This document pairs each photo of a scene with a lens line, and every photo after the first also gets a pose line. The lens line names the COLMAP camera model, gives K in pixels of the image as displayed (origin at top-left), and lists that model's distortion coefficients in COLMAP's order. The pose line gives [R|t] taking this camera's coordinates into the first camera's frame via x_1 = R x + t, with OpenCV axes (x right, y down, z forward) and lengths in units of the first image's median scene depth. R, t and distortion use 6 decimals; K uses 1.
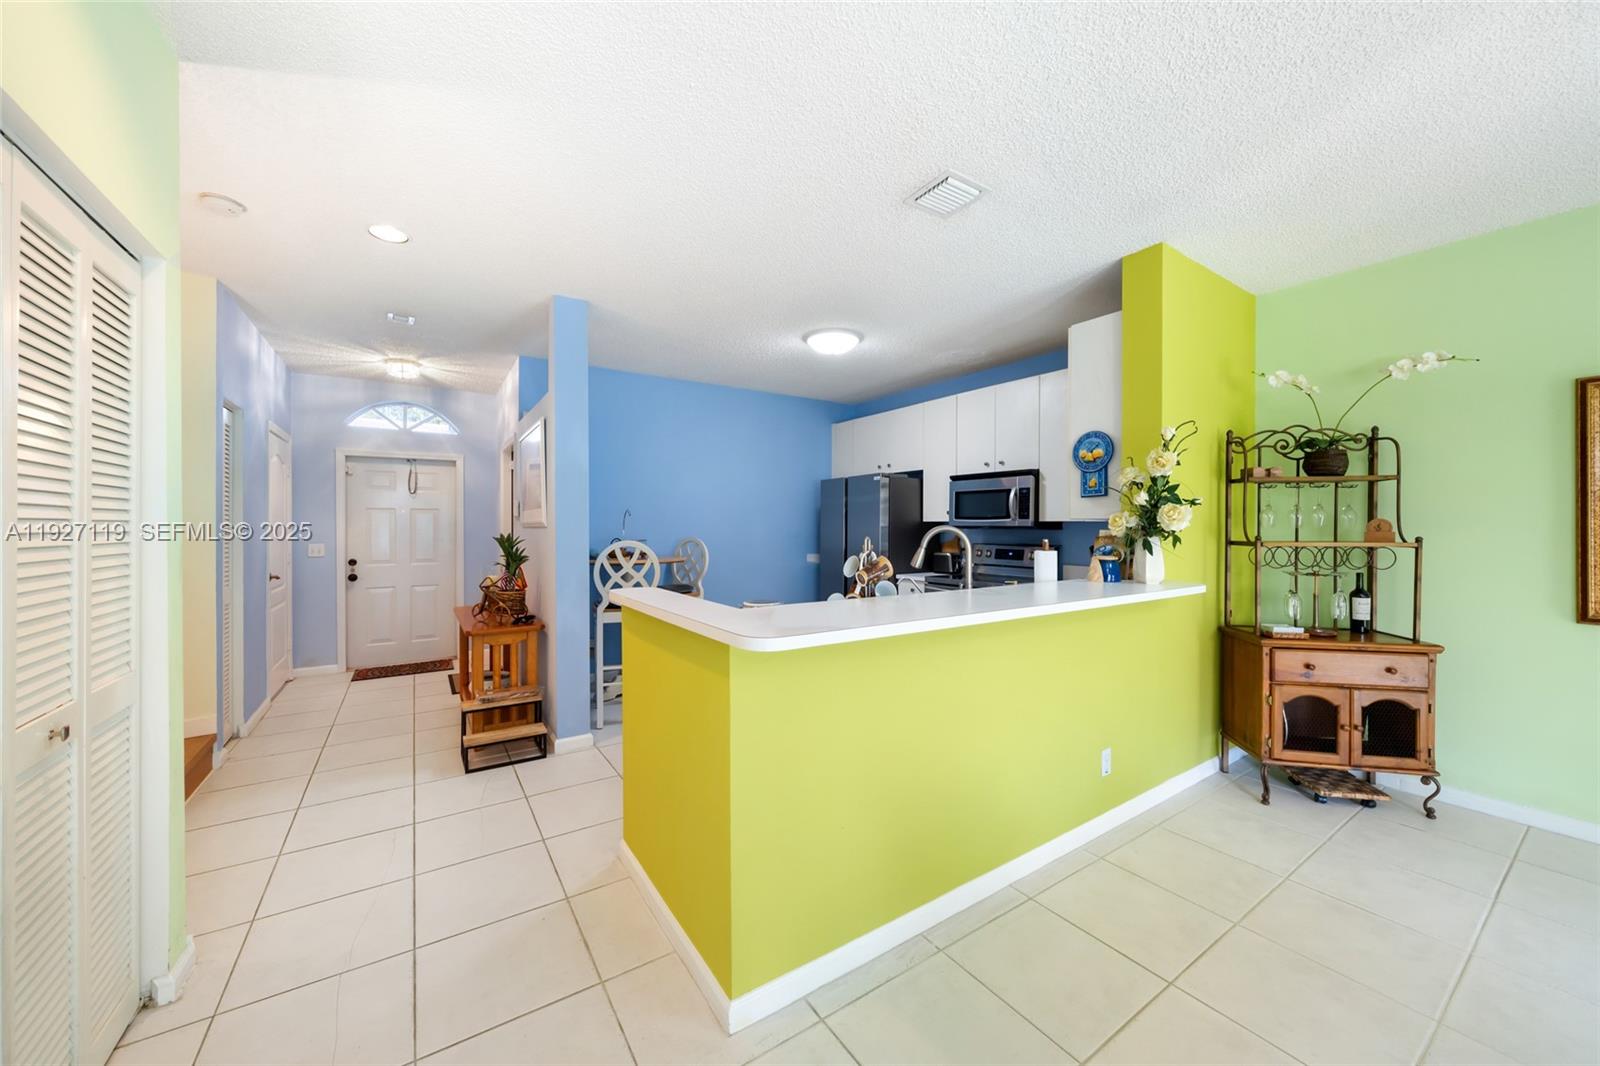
lens RADIAL K [[592.4, 0, 803.4], [0, 592.4, 526.3], [0, 0, 1]] dist [-0.002024, -0.000244]
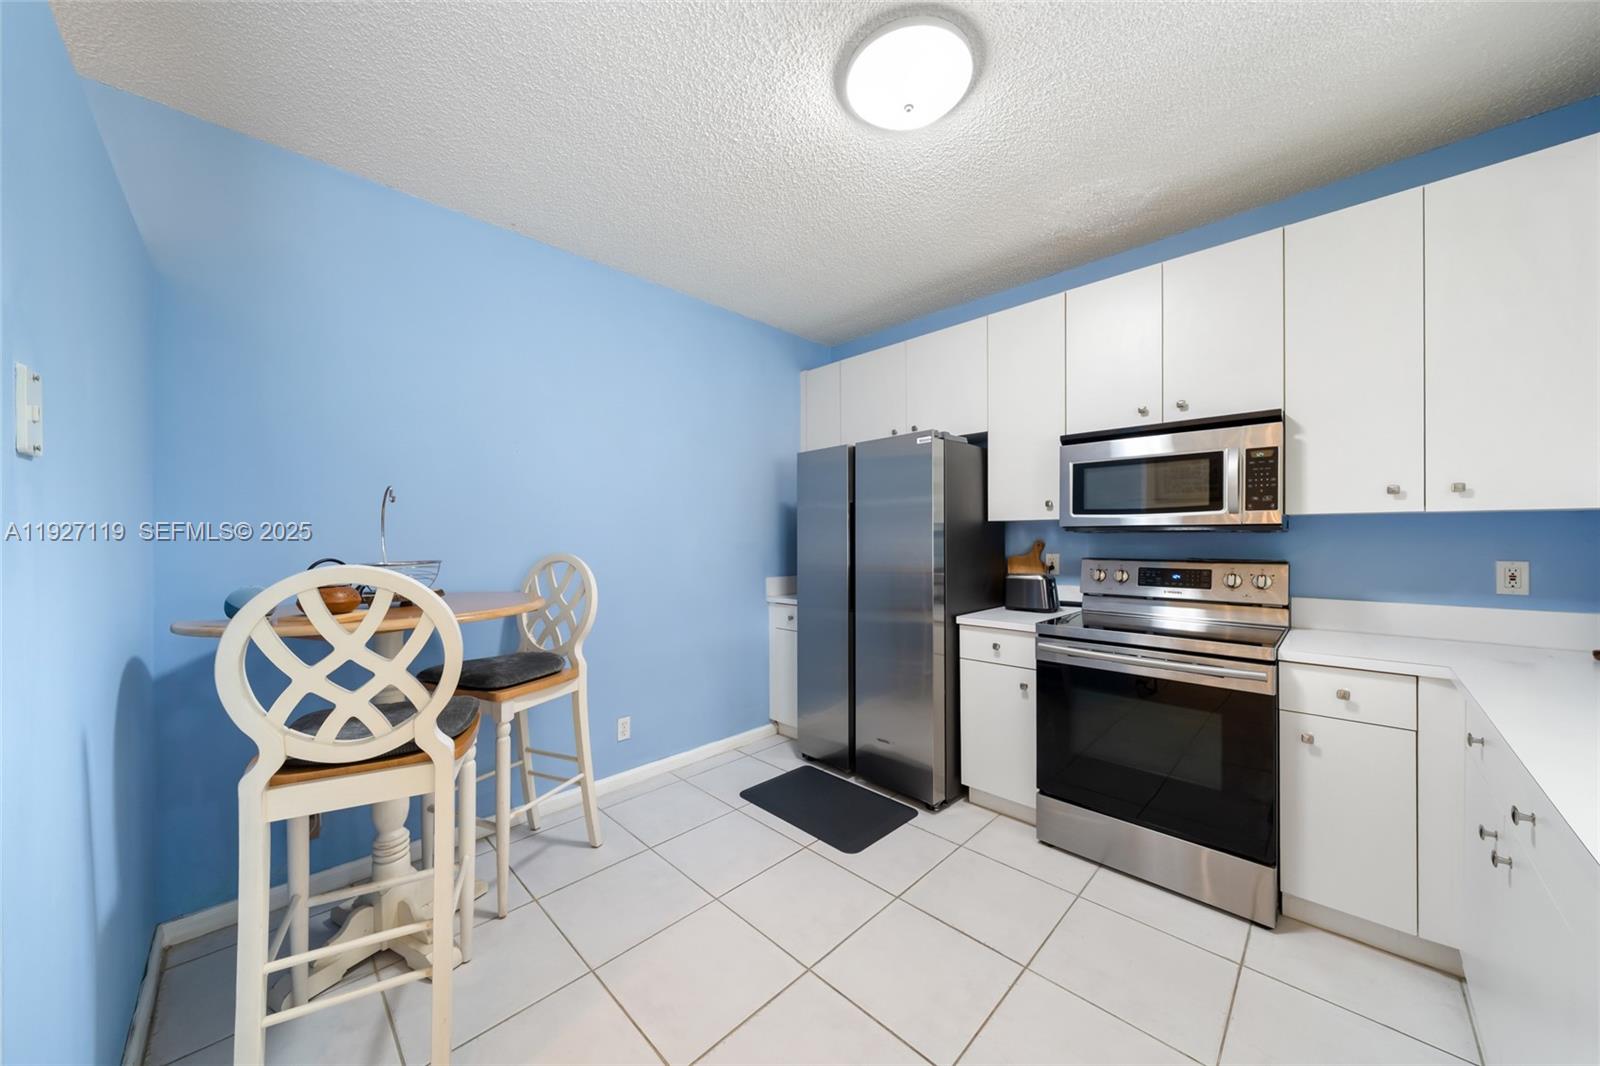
lens RADIAL K [[548.8, 0, 794.6], [0, 548.8, 537.0], [0, 0, 1]] dist [-0.003498, -0.000276]
pose [[0.979783, -0.004190, 0.200021, -0.154535], [0.005266, 0.999974, -0.004847, 0.015400], [-0.199995, 0.005803, 0.979780, 0.887760]]
